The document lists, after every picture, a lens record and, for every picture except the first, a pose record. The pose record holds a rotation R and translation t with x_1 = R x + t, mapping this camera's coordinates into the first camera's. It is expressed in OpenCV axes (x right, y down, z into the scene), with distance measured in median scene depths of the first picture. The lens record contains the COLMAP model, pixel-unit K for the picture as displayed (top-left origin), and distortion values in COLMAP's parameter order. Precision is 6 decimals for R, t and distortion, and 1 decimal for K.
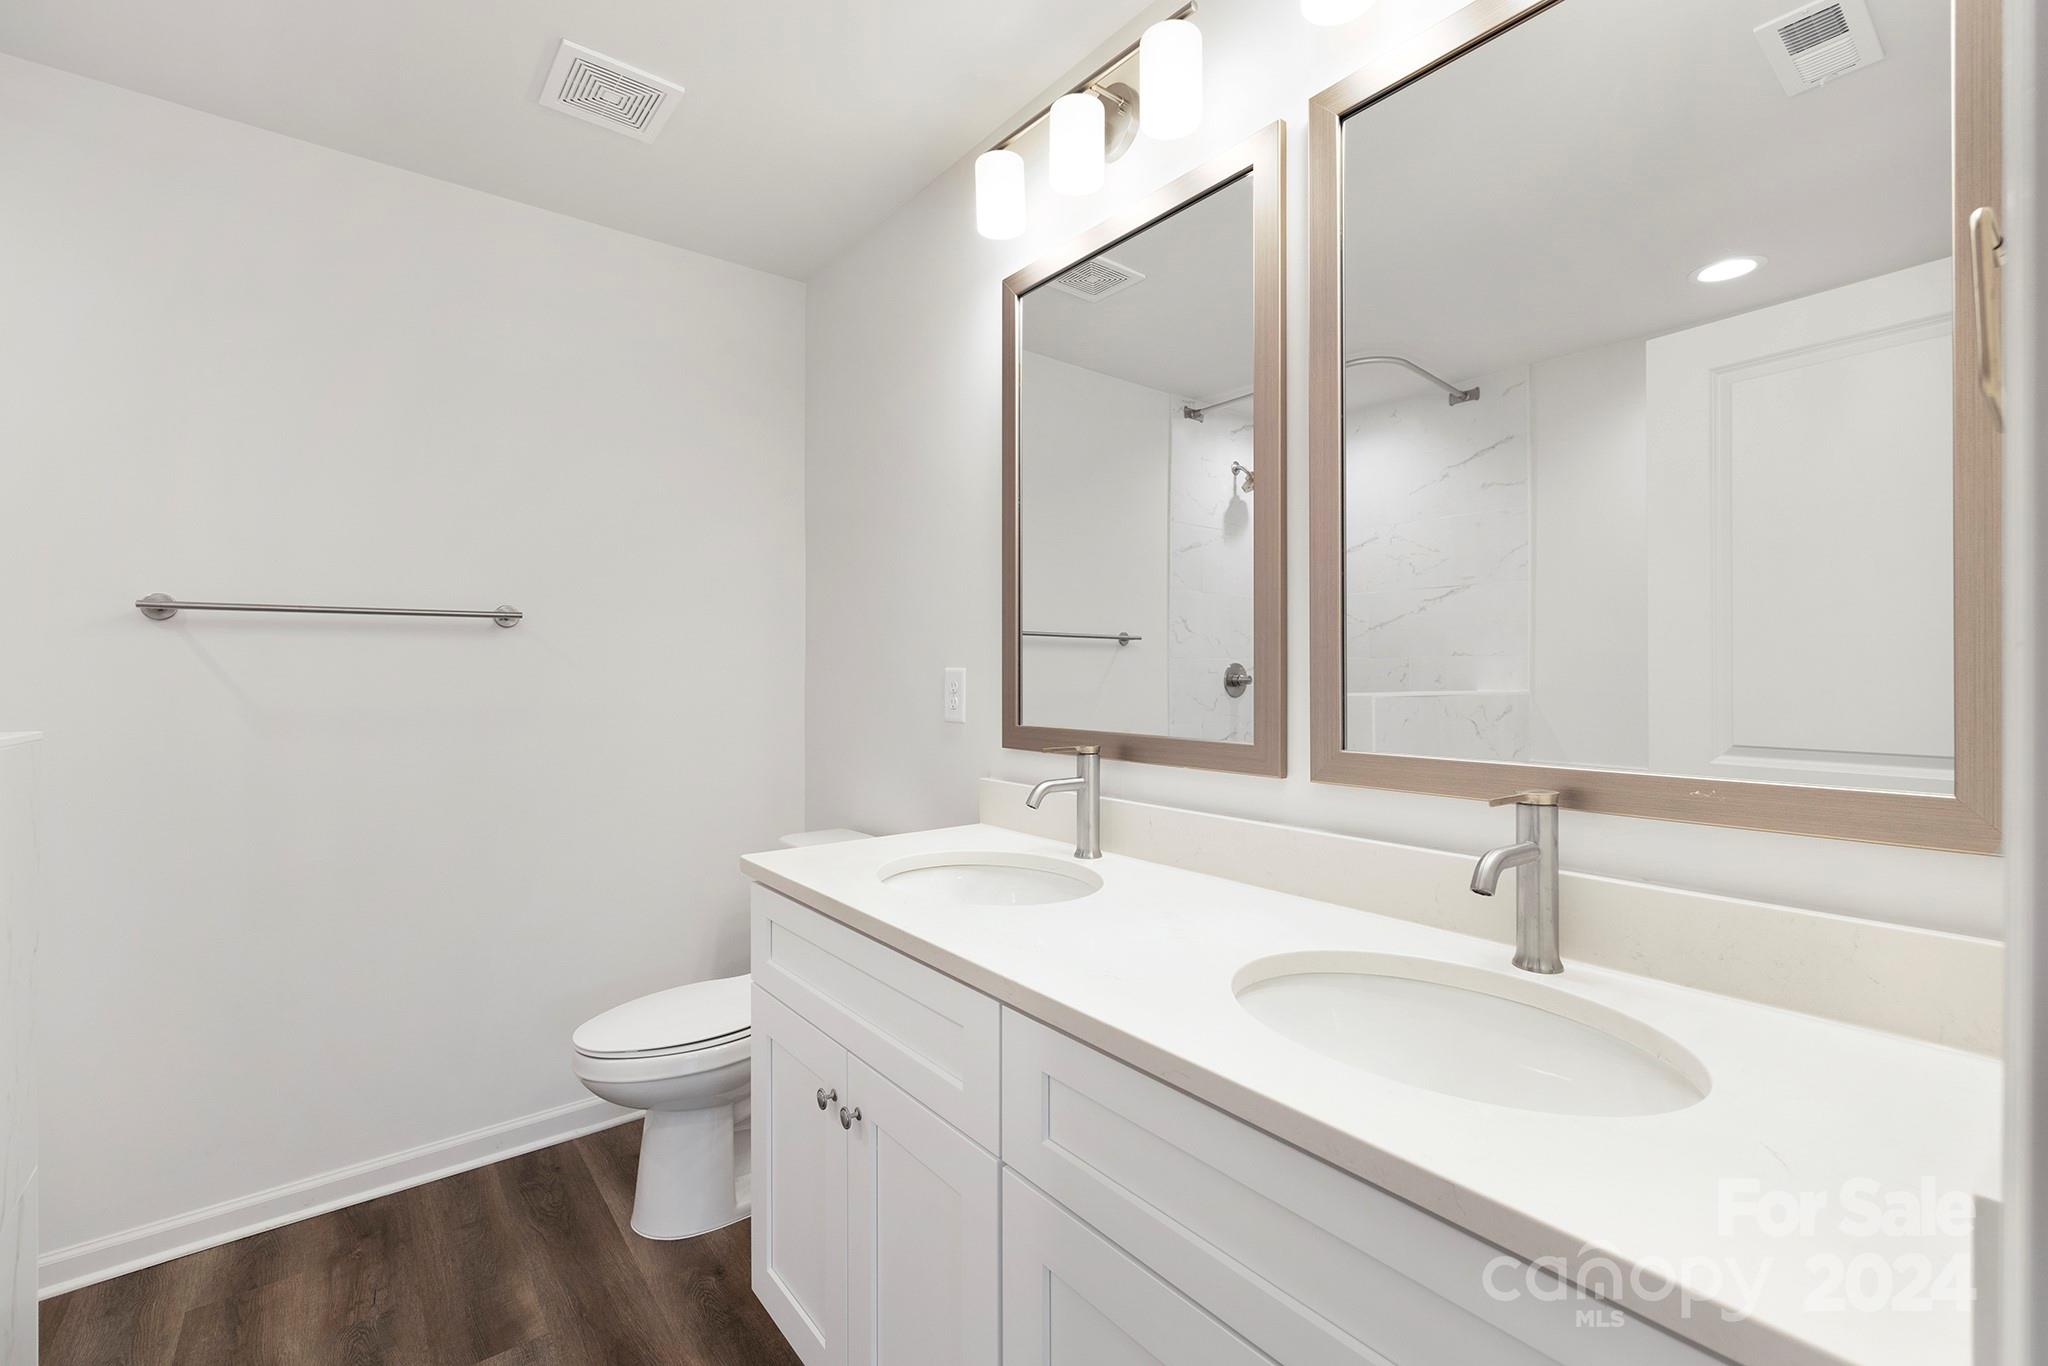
lens RADIAL K [[862.5, 0, 1044.7], [0, 862.5, 673.6], [0, 0, 1]] dist [0.012953, 0.000072]
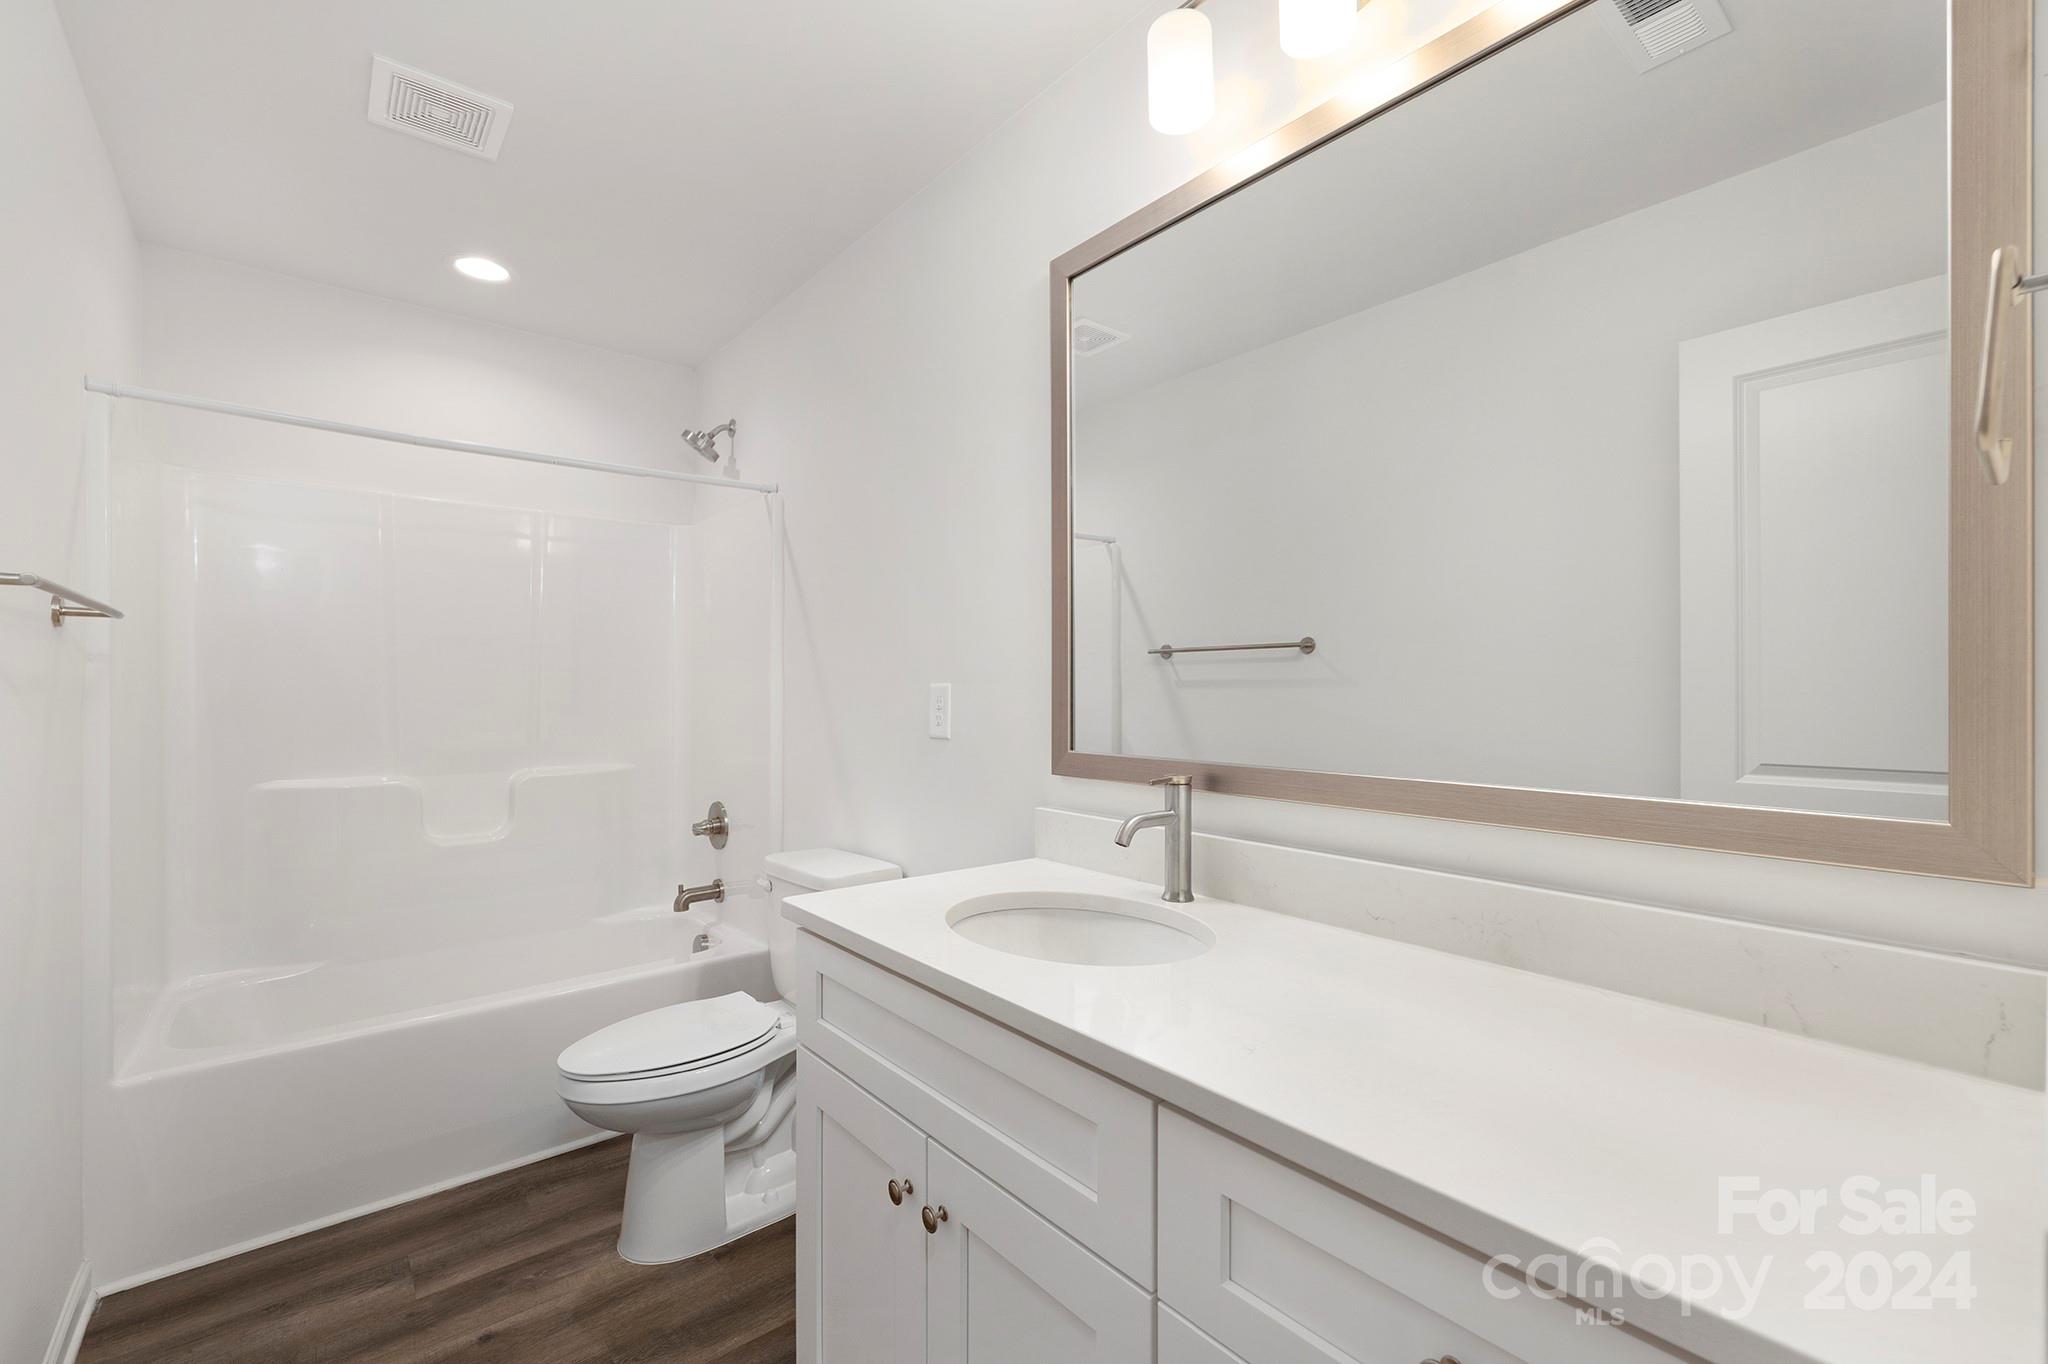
lens RADIAL K [[847.7, 0, 1027.4], [0, 847.7, 696.1], [0, 0, 1]] dist [-0.003618, 0.000034]
pose [[0.999790, 0.001399, 0.020429, -0.111611], [-0.001571, 0.999964, 0.008392, -0.002117], [-0.020417, -0.008422, 0.999756, 0.130897]]
